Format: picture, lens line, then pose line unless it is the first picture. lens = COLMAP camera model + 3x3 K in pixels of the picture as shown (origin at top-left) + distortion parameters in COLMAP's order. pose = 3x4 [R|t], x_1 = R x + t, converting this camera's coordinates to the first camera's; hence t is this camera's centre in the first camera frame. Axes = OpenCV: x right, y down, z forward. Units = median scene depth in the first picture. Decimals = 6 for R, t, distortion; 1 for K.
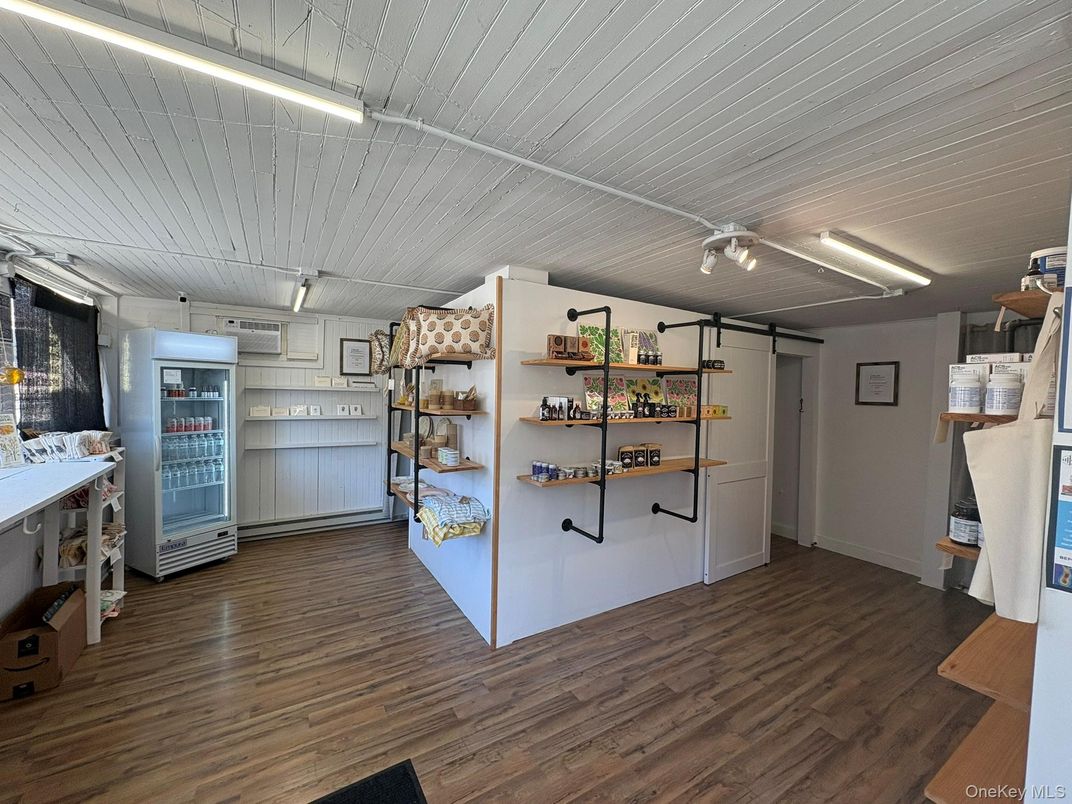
lens RADIAL K [[422.9, 0, 533.9], [0, 422.9, 403.6], [0, 0, 1]] dist [-0.000640, -0.000091]
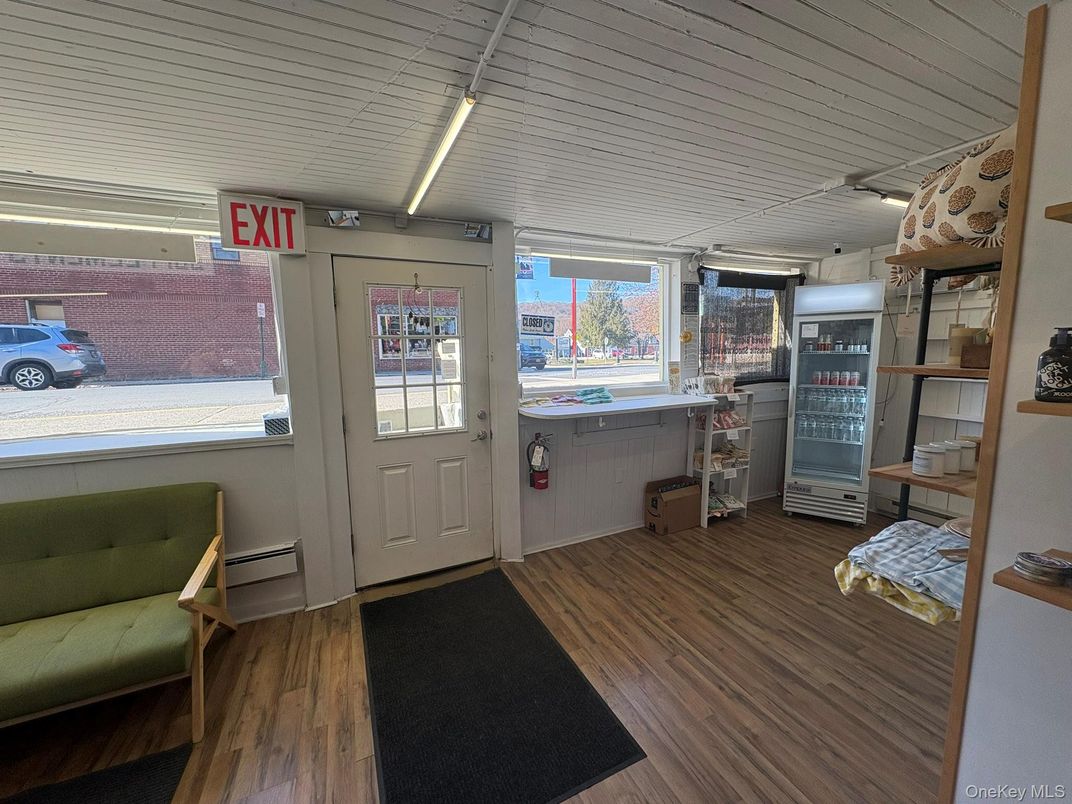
lens RADIAL K [[422.9, 0, 535.0], [0, 422.9, 402.5], [0, 0, 1]] dist [-0.000640, -0.000091]
pose [[-0.116490, 0.108155, -0.987285, 0.331418], [-0.014894, 0.993751, 0.110621, 0.007965], [0.993080, 0.027591, -0.114152, 0.534717]]
